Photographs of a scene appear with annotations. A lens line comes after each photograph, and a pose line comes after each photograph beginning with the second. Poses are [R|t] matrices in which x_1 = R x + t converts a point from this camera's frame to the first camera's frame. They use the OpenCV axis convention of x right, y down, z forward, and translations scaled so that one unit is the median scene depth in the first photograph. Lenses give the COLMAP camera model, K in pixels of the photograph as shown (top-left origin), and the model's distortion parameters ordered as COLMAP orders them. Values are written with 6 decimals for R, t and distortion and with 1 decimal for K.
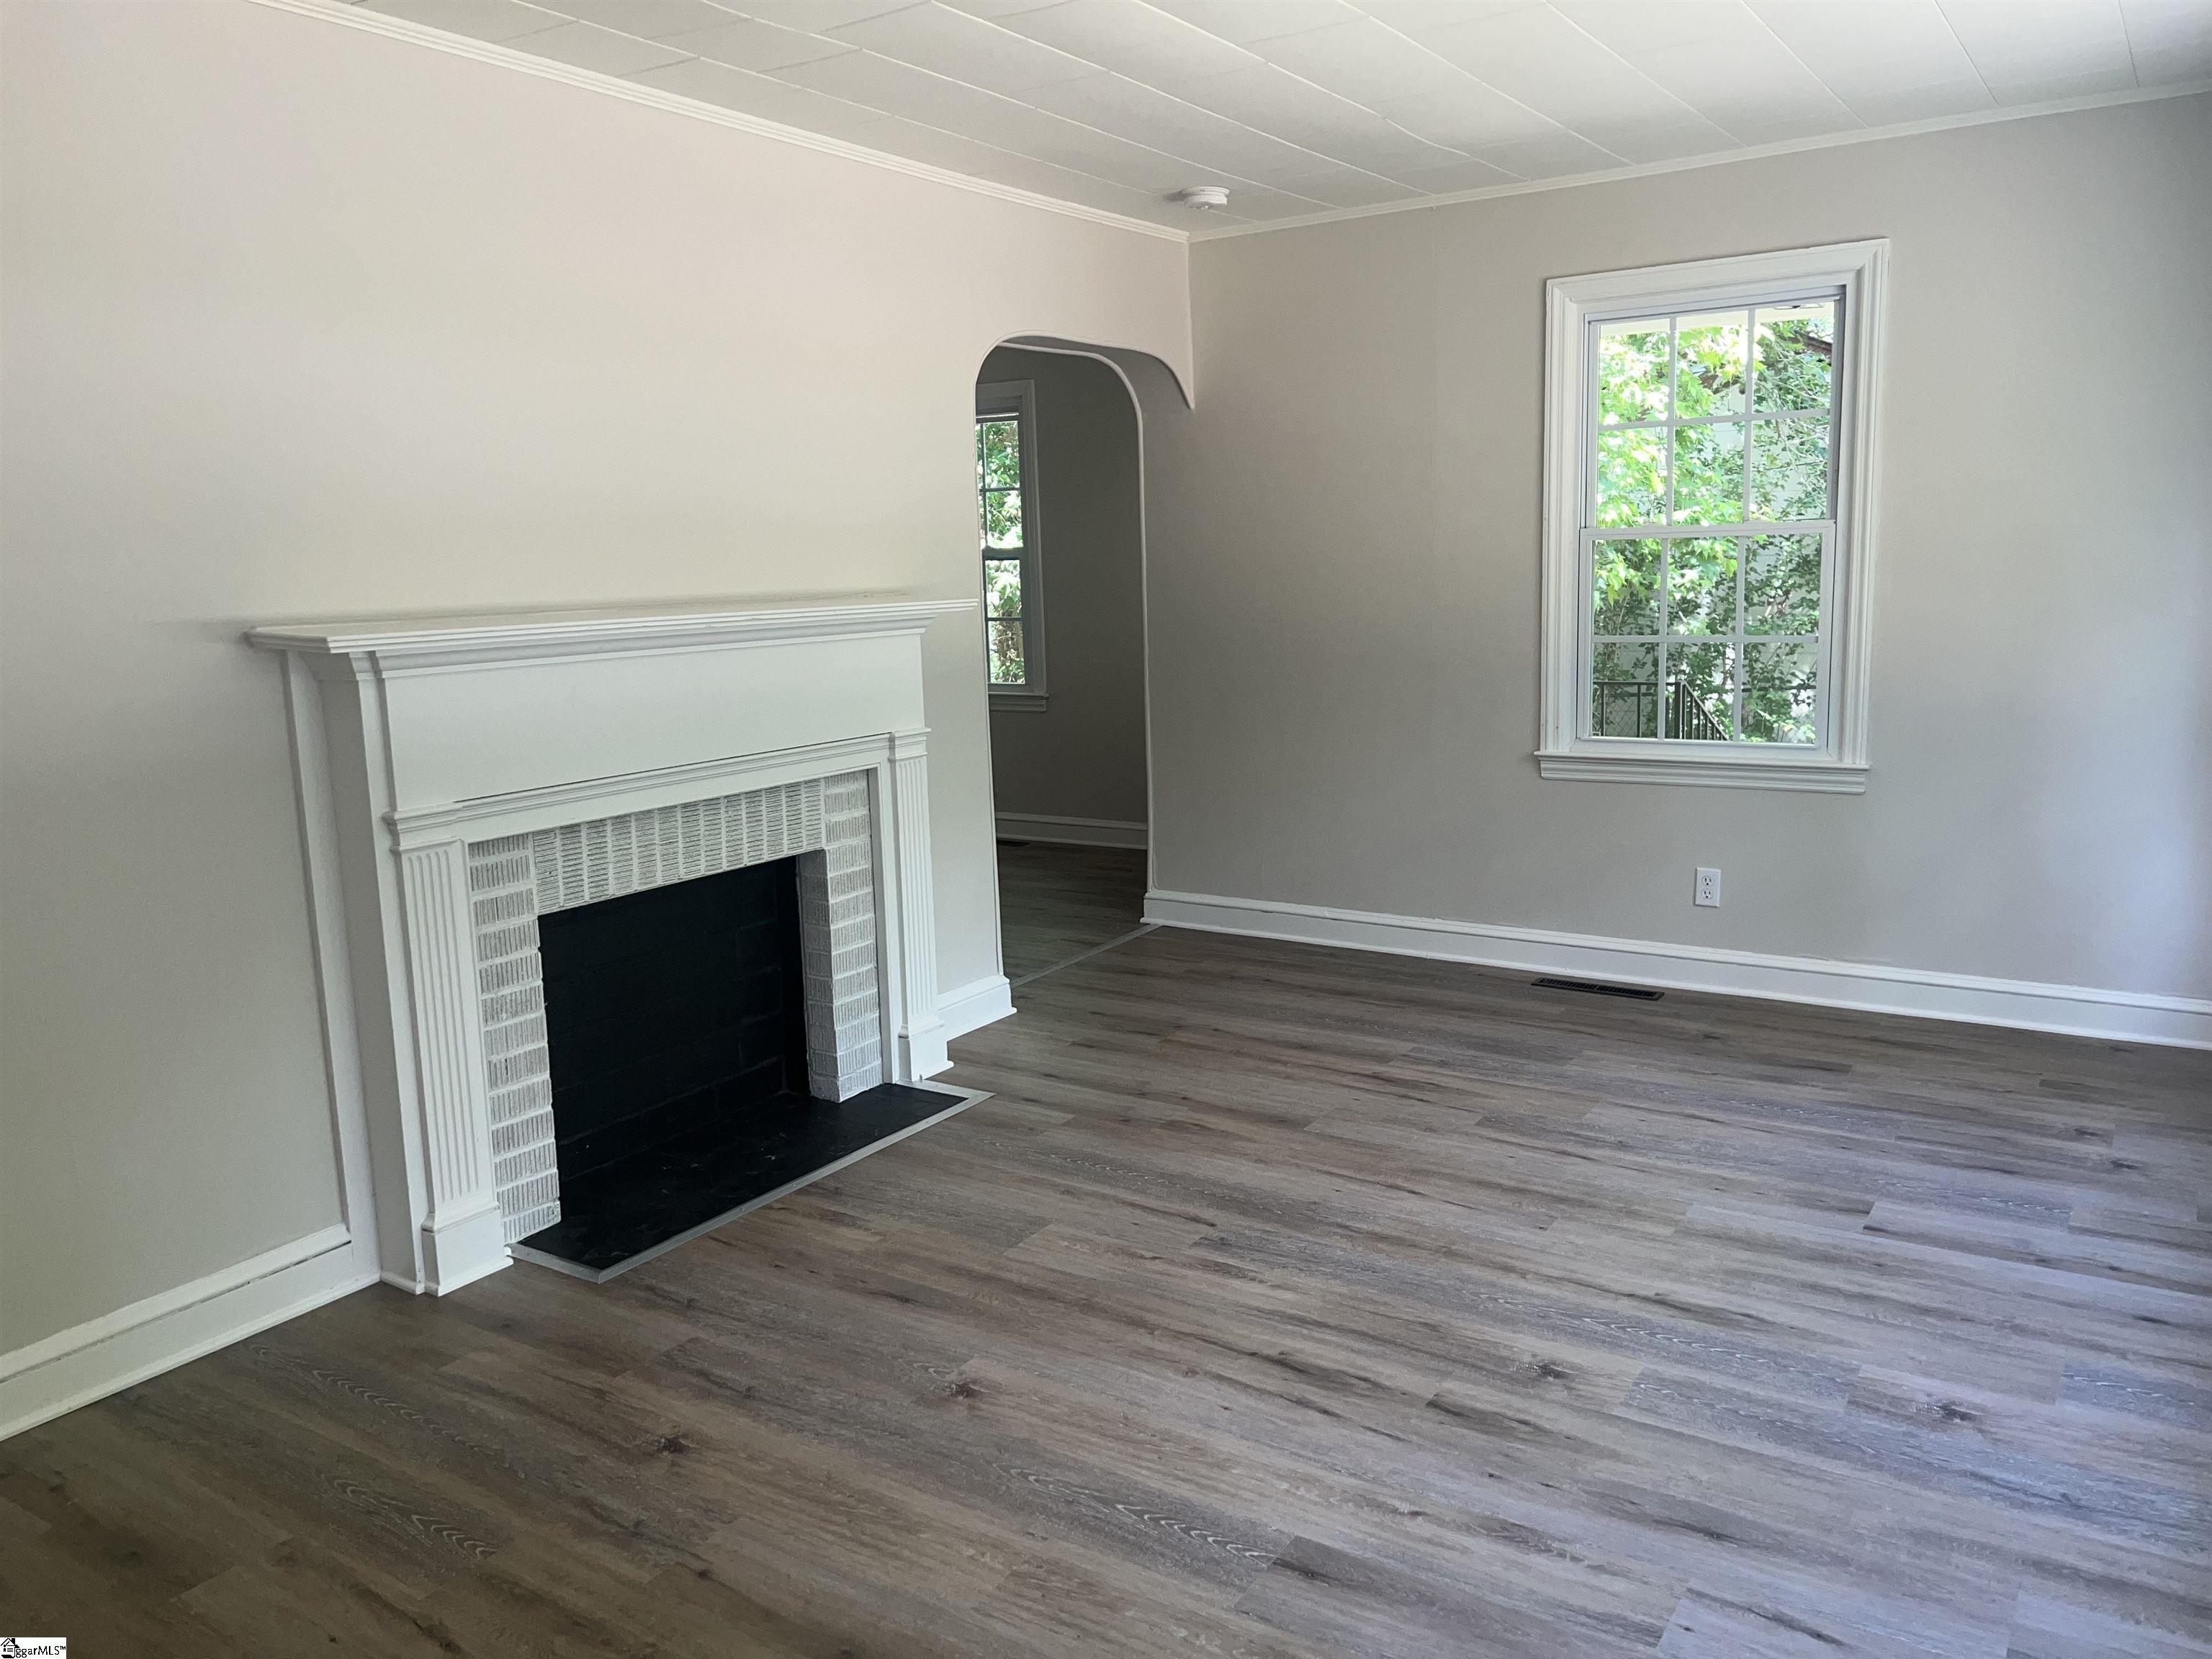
lens RADIAL K [[1646.5, 0, 1106.0], [0, 1646.5, 829.5], [0, 0, 1]] dist [0.095901, -0.101303]
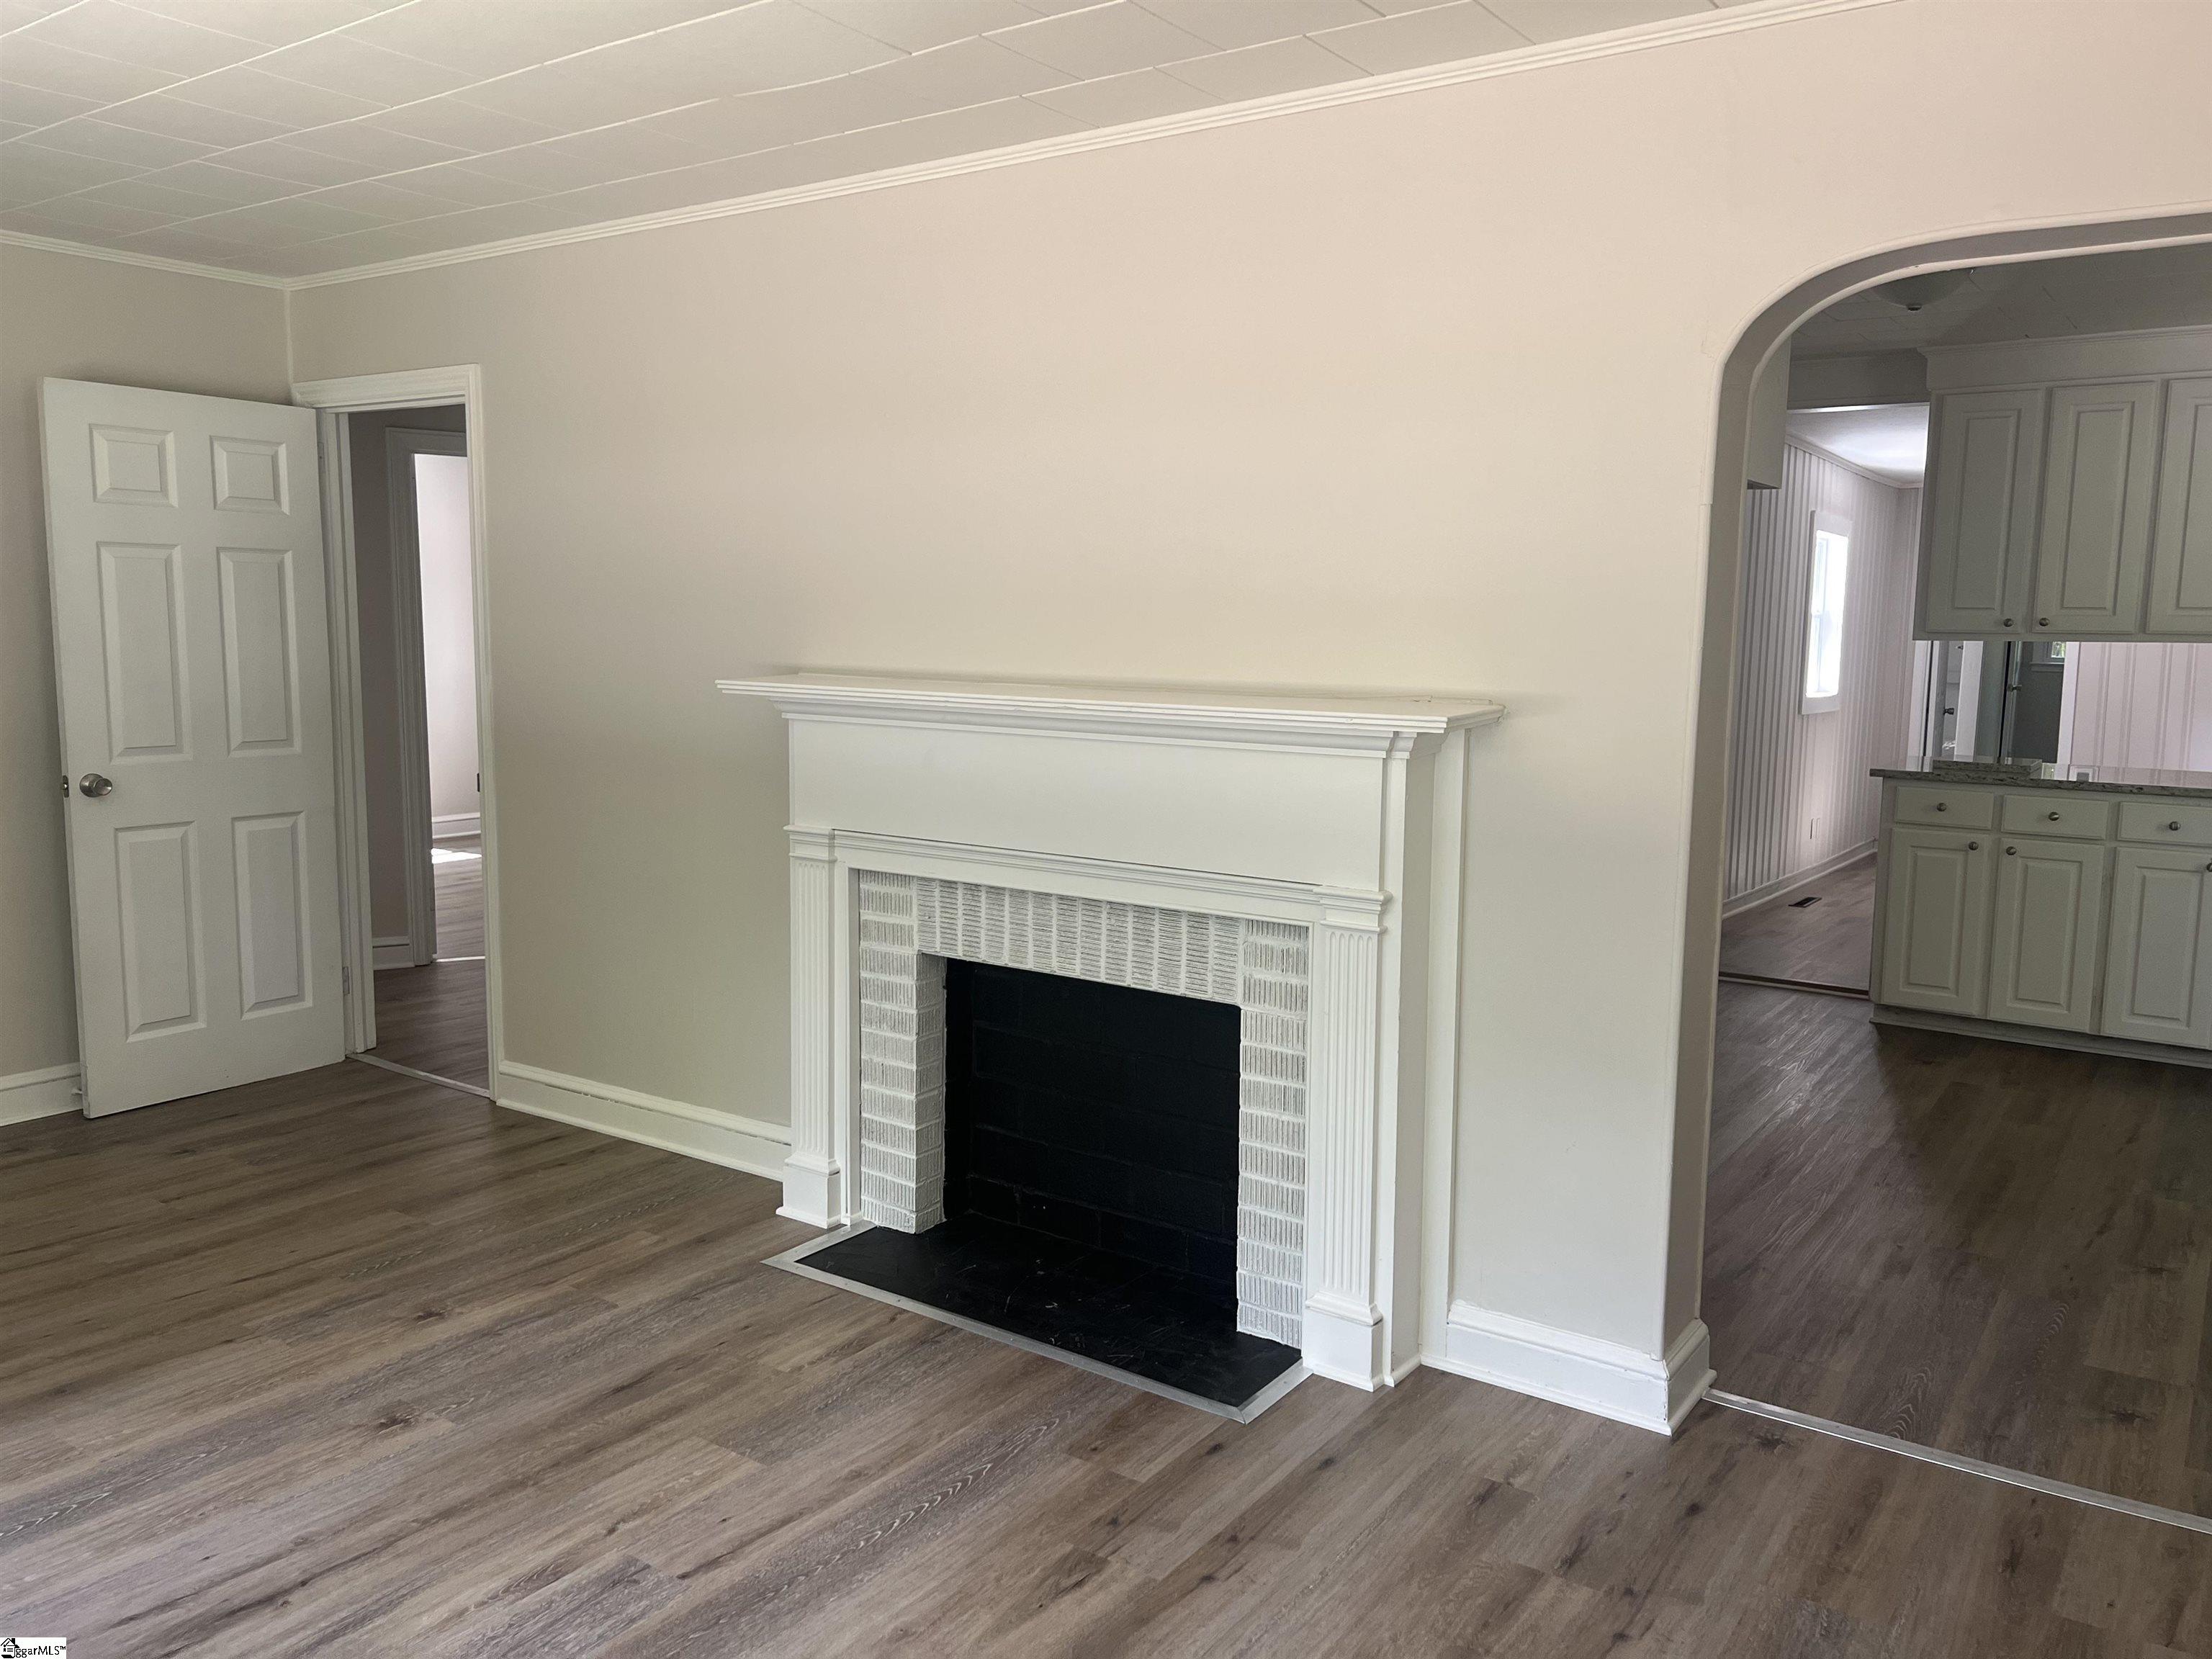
lens RADIAL K [[1646.5, 0, 1106.0], [0, 1646.5, 829.5], [0, 0, 1]] dist [0.095901, -0.101303]
pose [[-0.028127, 0.154693, -0.987562, 0.715238], [-0.179321, 0.971145, 0.157229, -0.219542], [0.983389, 0.181513, 0.000424, 1.101813]]
